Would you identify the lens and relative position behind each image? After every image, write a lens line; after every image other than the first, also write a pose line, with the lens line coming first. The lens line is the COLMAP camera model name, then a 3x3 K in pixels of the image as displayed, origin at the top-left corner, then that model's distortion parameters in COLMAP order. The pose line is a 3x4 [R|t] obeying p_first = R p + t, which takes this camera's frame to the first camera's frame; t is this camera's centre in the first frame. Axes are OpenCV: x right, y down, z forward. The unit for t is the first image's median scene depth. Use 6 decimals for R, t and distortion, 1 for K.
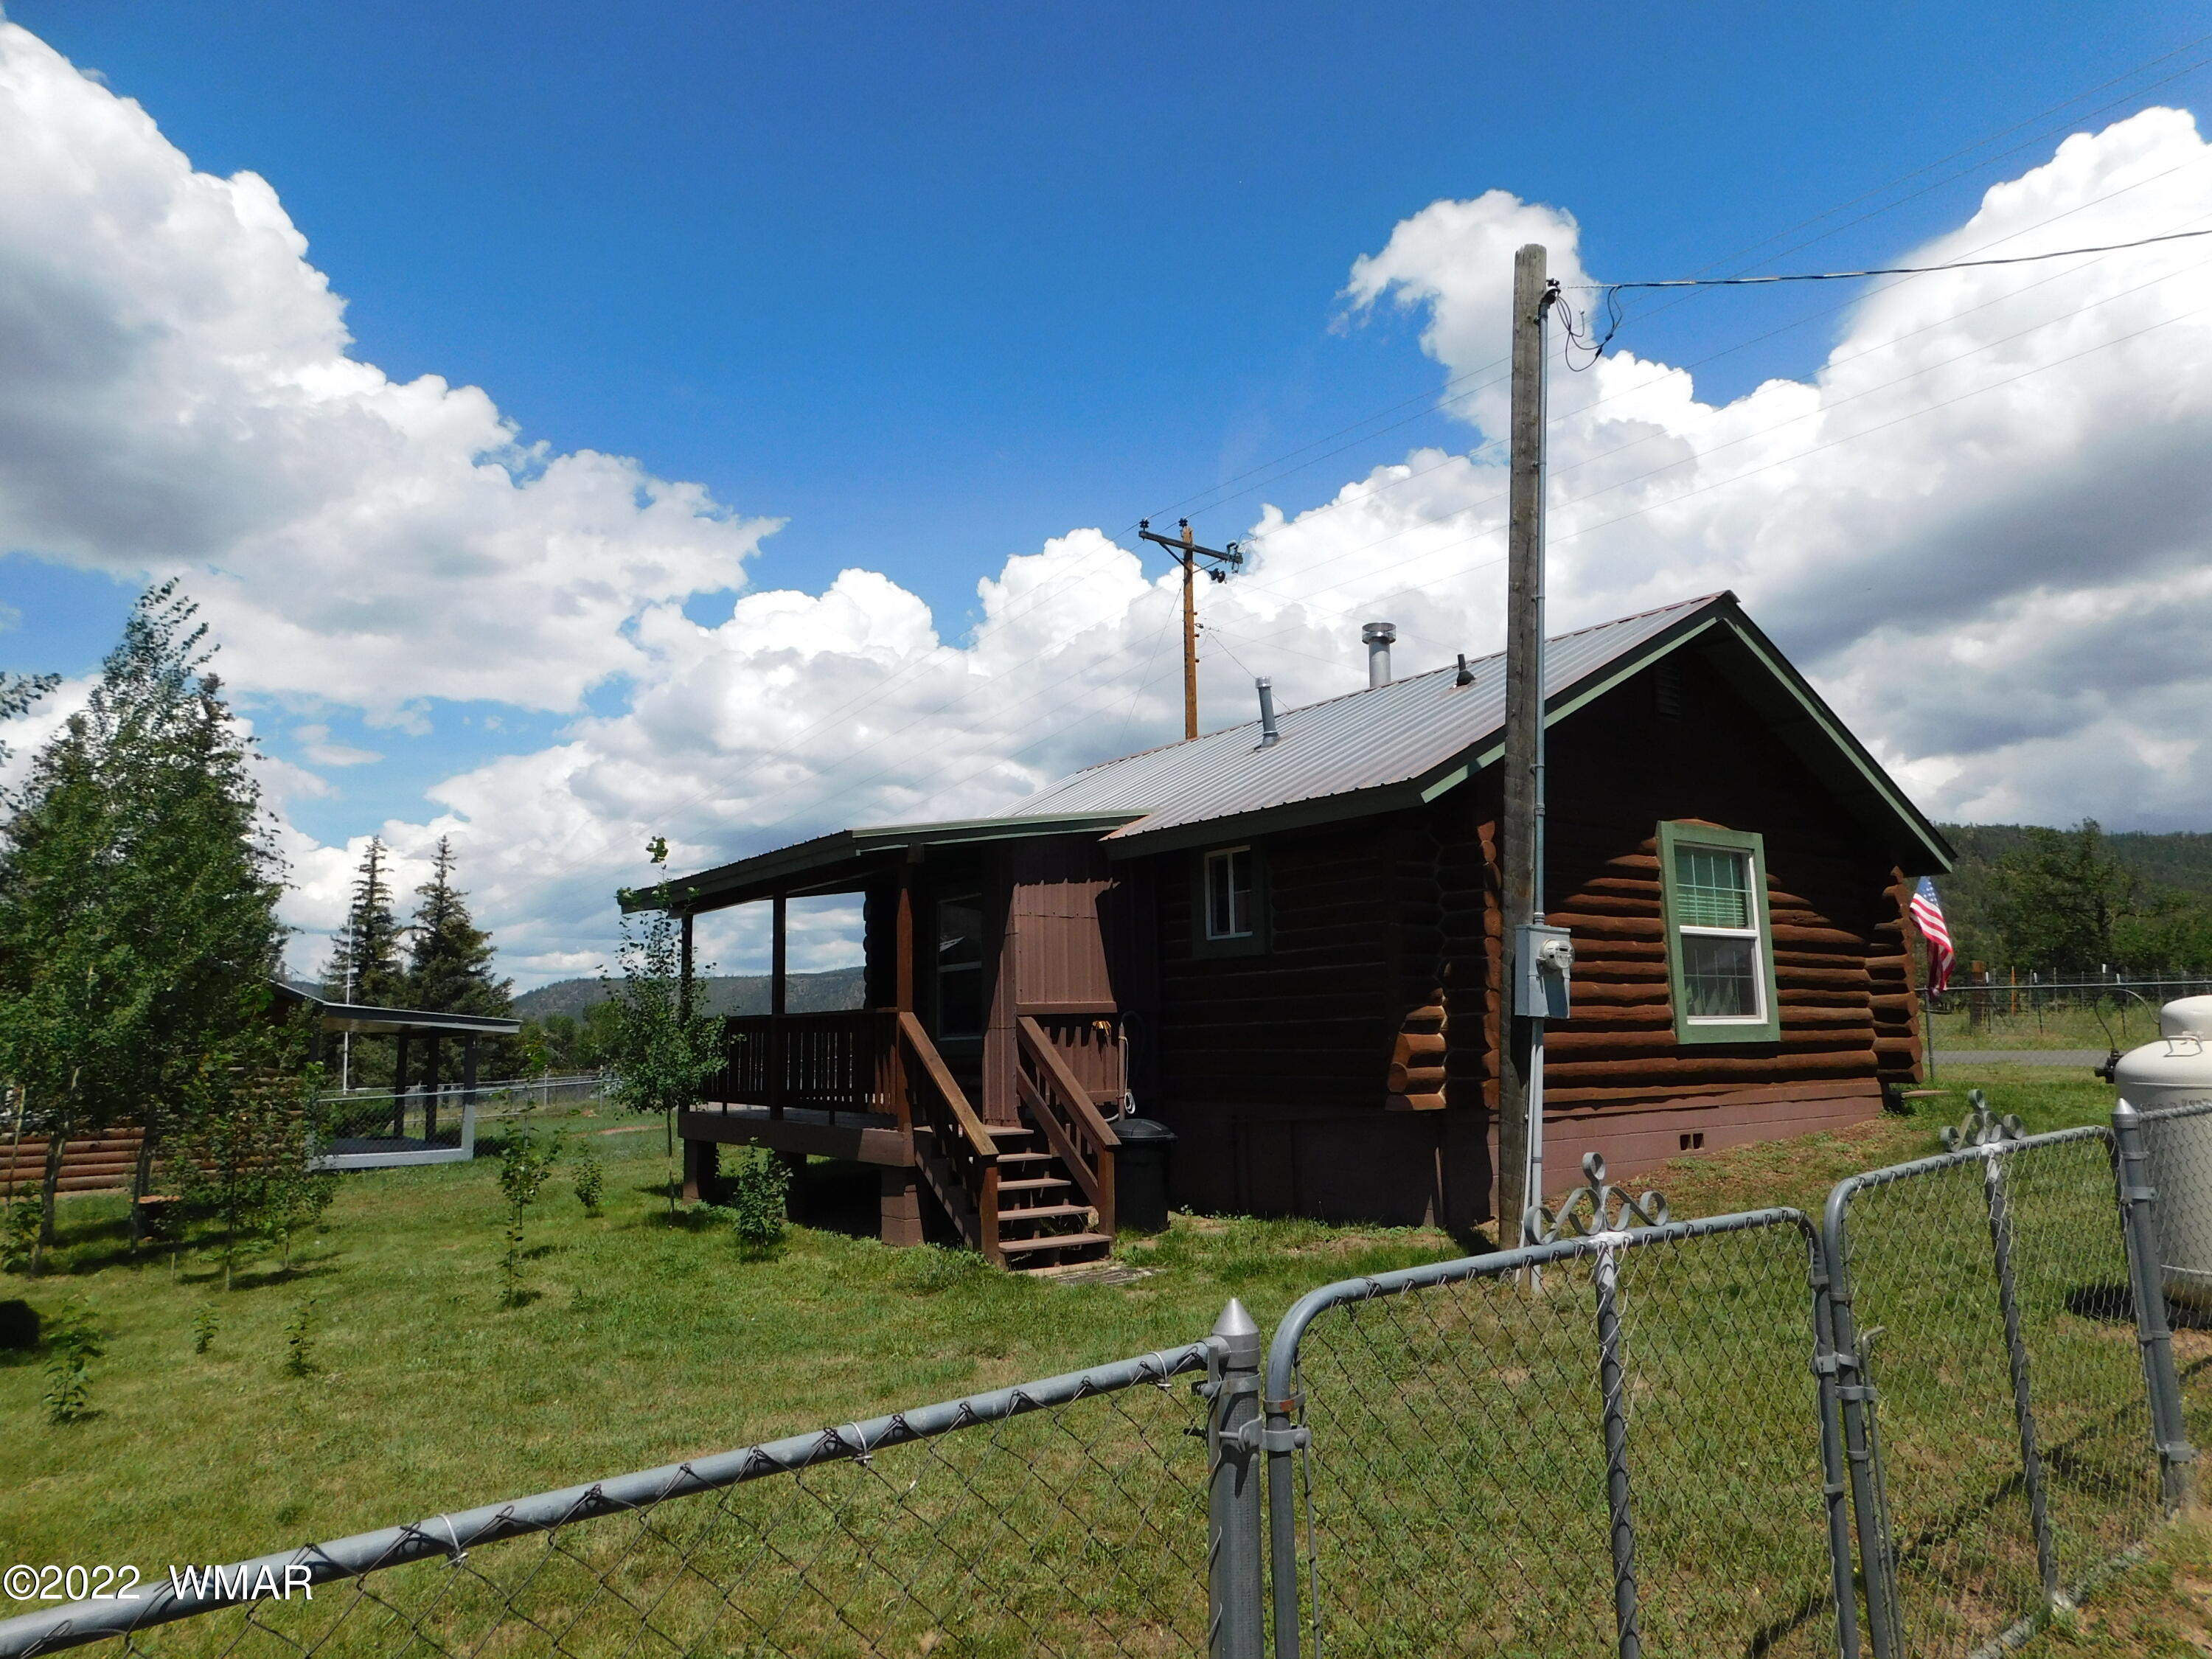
lens RADIAL K [[1527.6, 0, 1106.0], [0, 1527.6, 829.5], [0, 0, 1]] dist [0.004827, 0.002507]
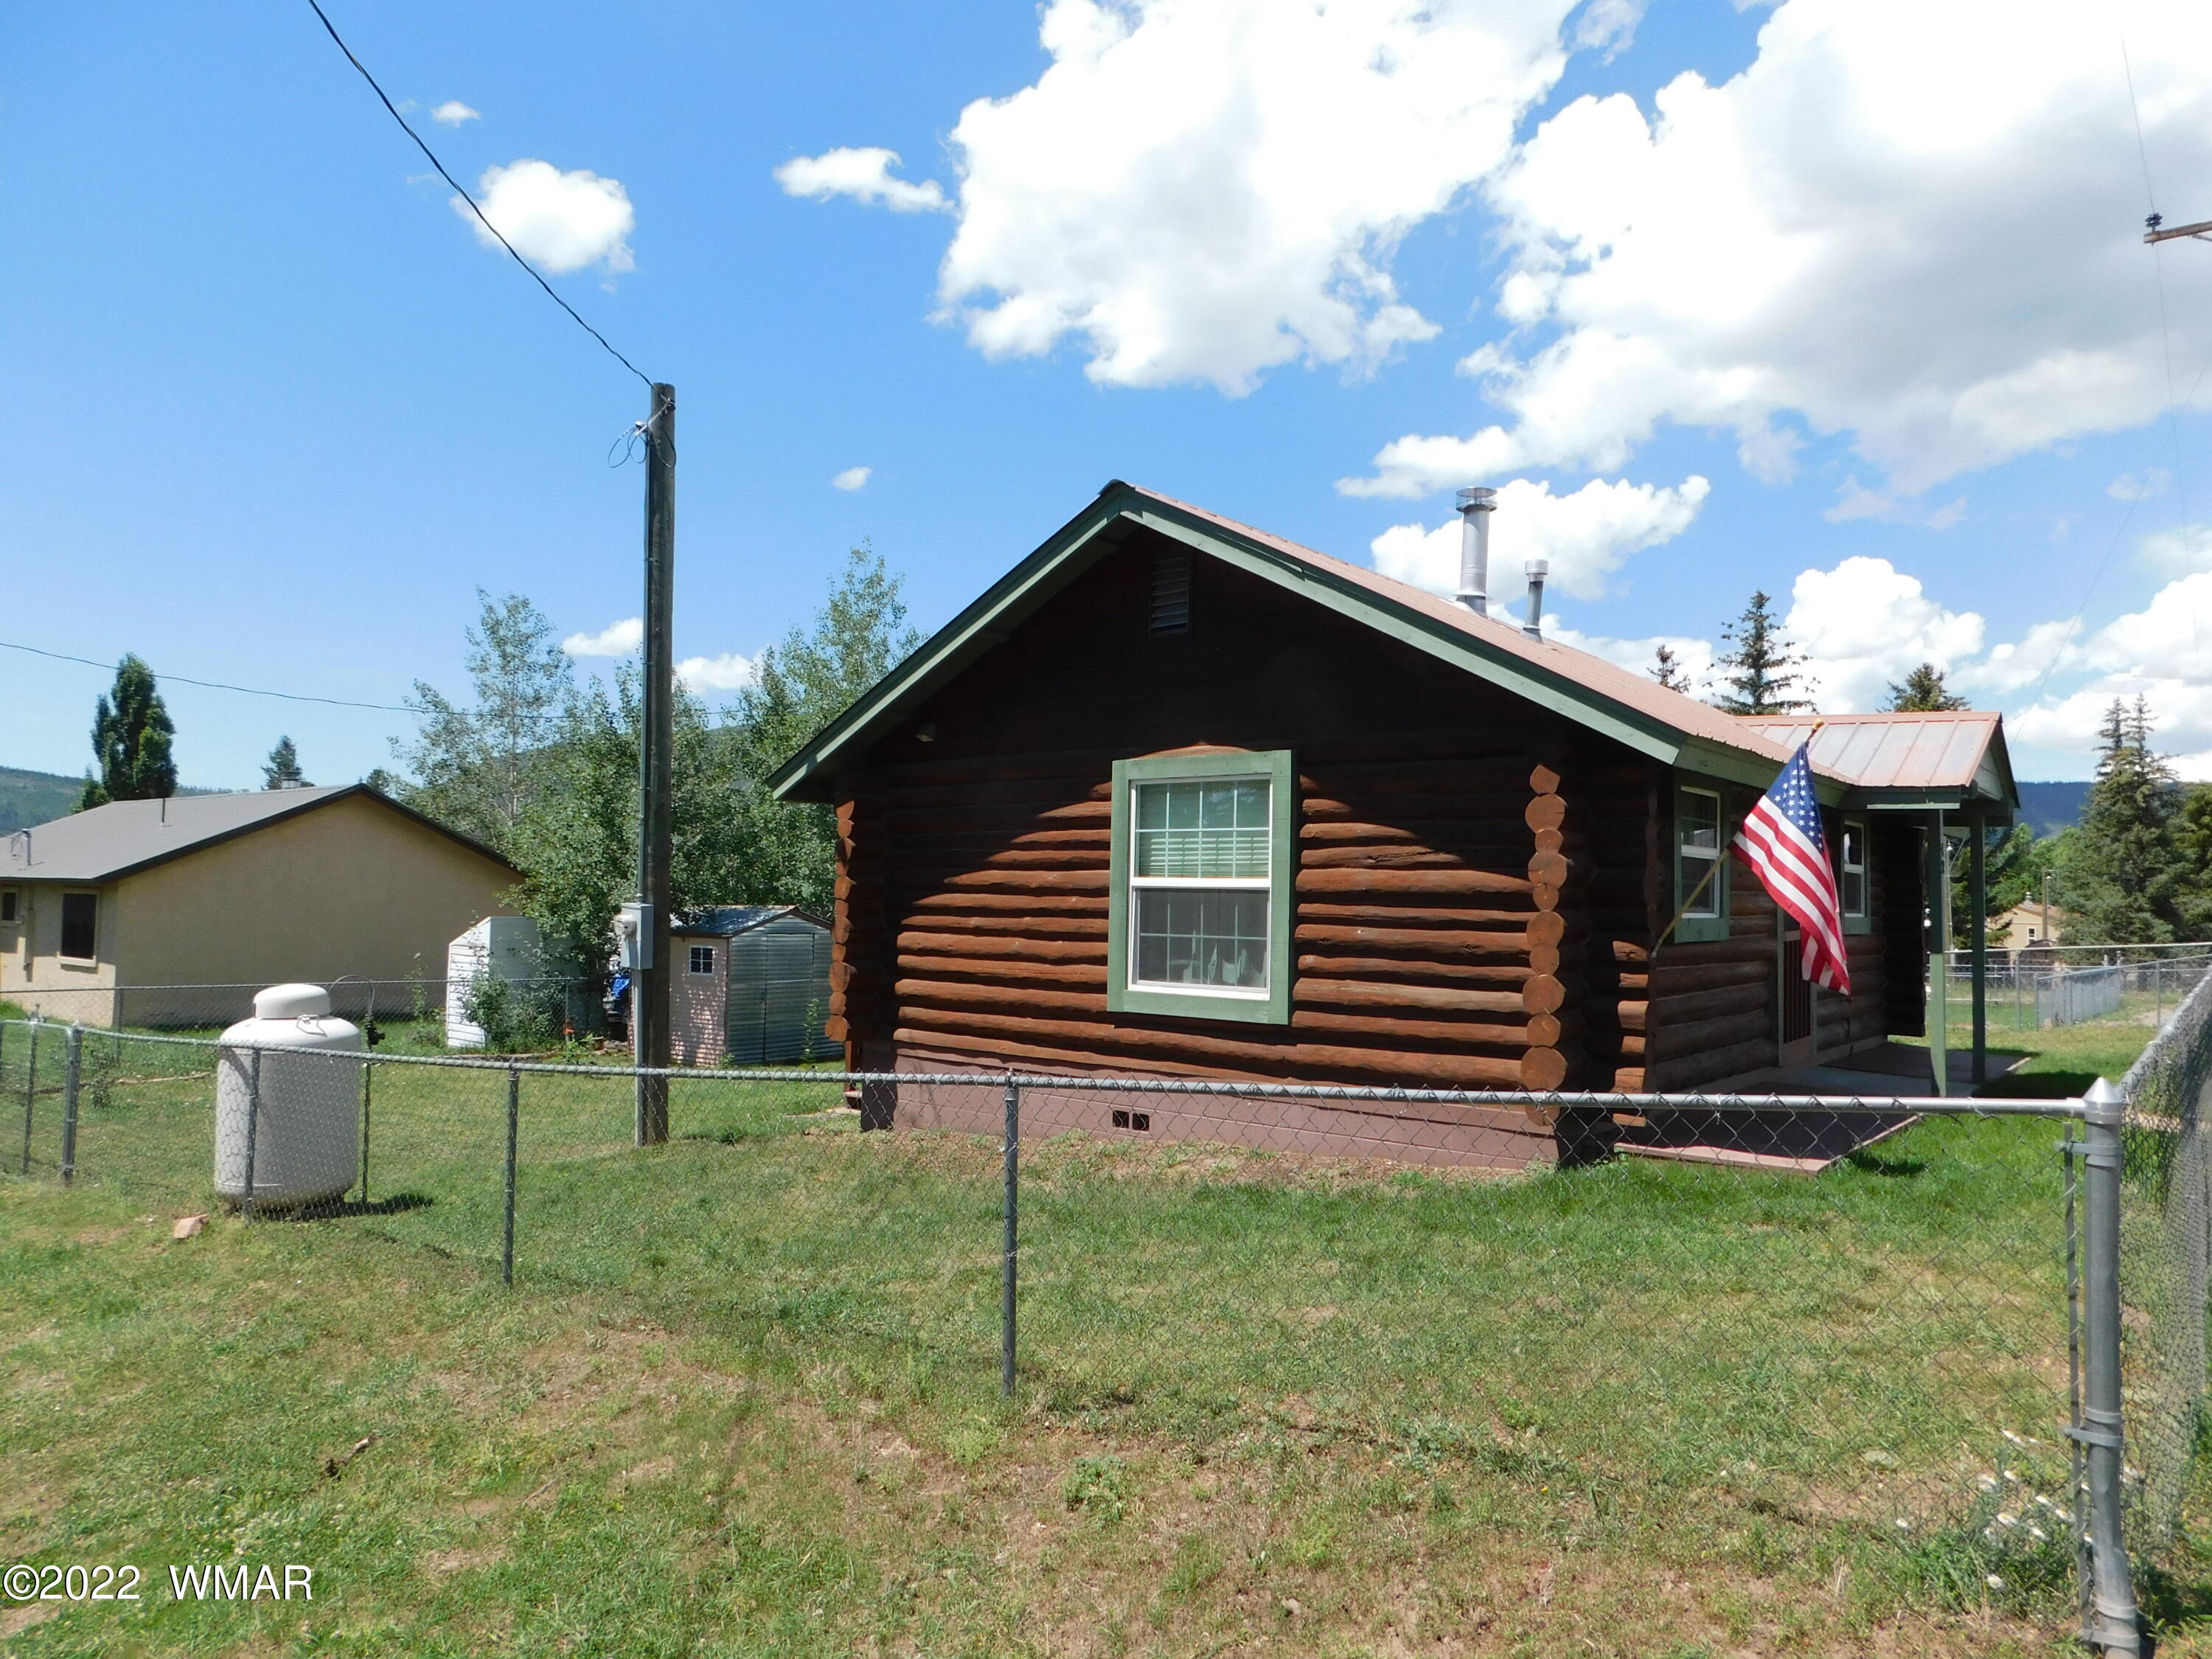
lens RADIAL K [[1527.6, 0, 1106.0], [0, 1527.6, 829.5], [0, 0, 1]] dist [0.004827, 0.002507]
pose [[0.199369, -0.018676, -0.979747, 1.220208], [0.116953, 0.993126, 0.004867, 0.028970], [0.972920, -0.115554, 0.200183, 0.806214]]
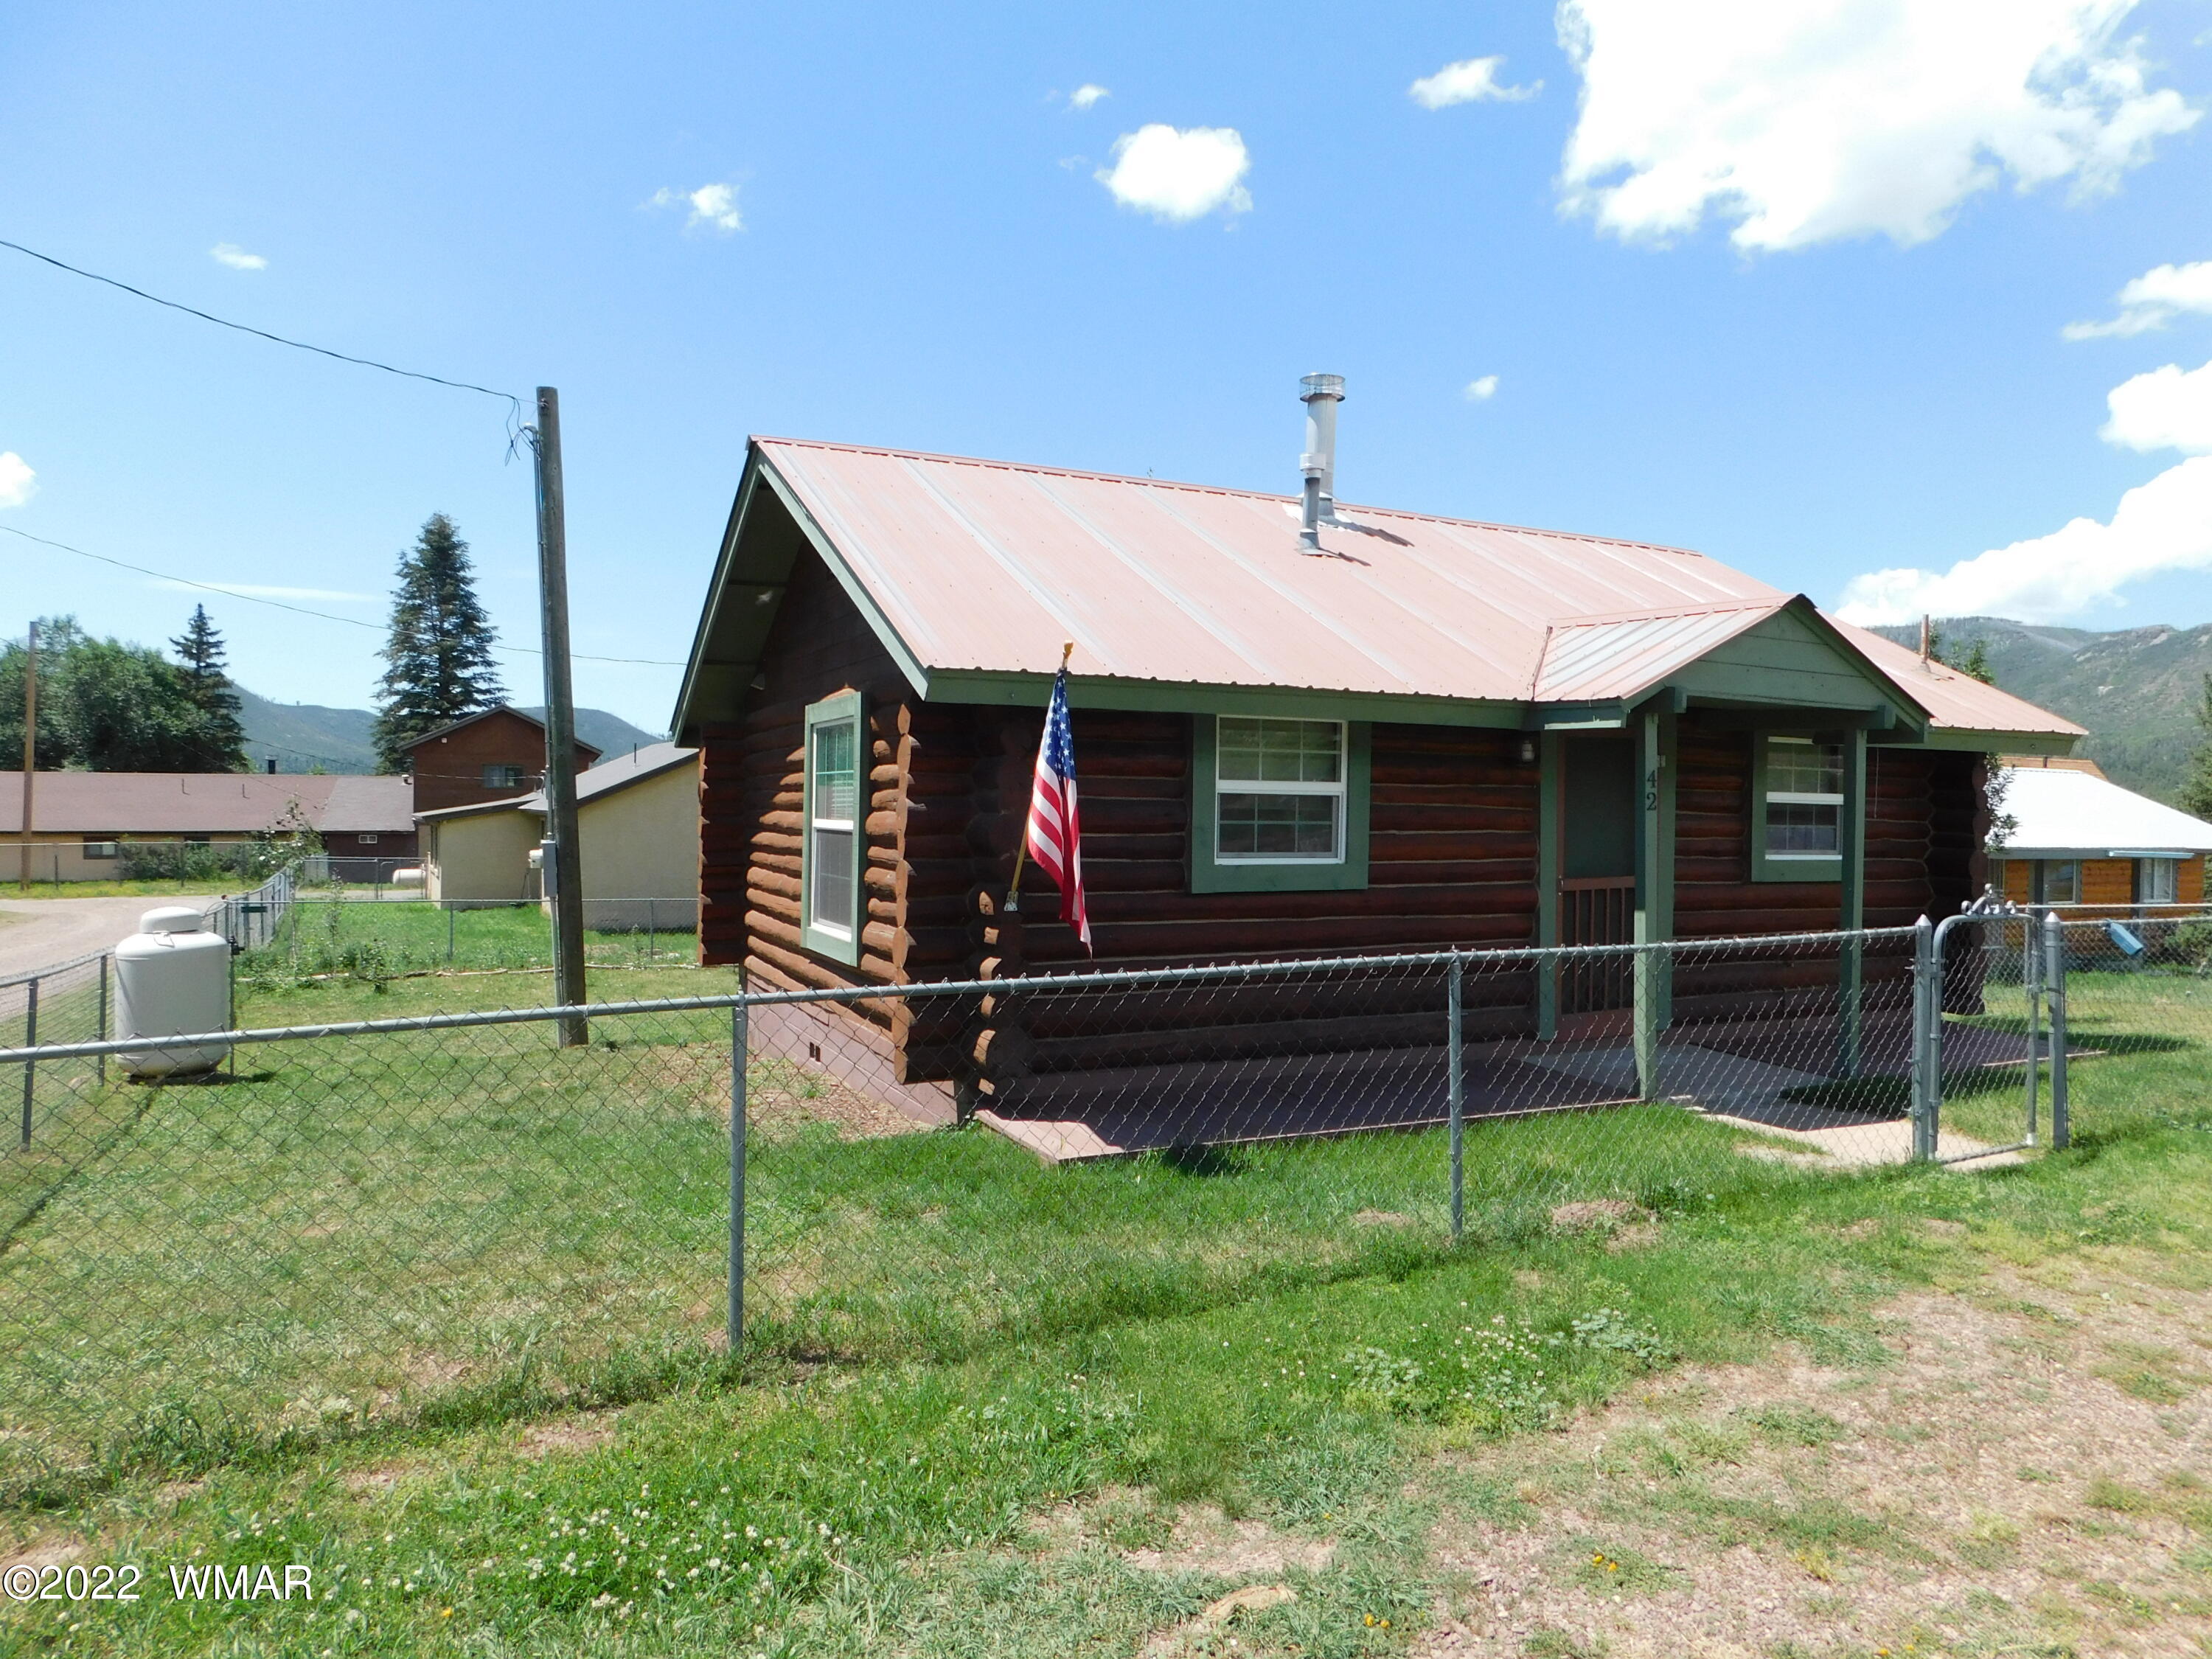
lens RADIAL K [[1545.4, 0, 1106.0], [0, 1545.4, 829.5], [0, 0, 1]] dist [-0.107518, 0.119353]
pose [[-0.234541, 0.032715, -0.971556, 1.203811], [0.130453, 0.991453, 0.001892, 0.088774], [0.963313, -0.126299, -0.236804, 1.368878]]
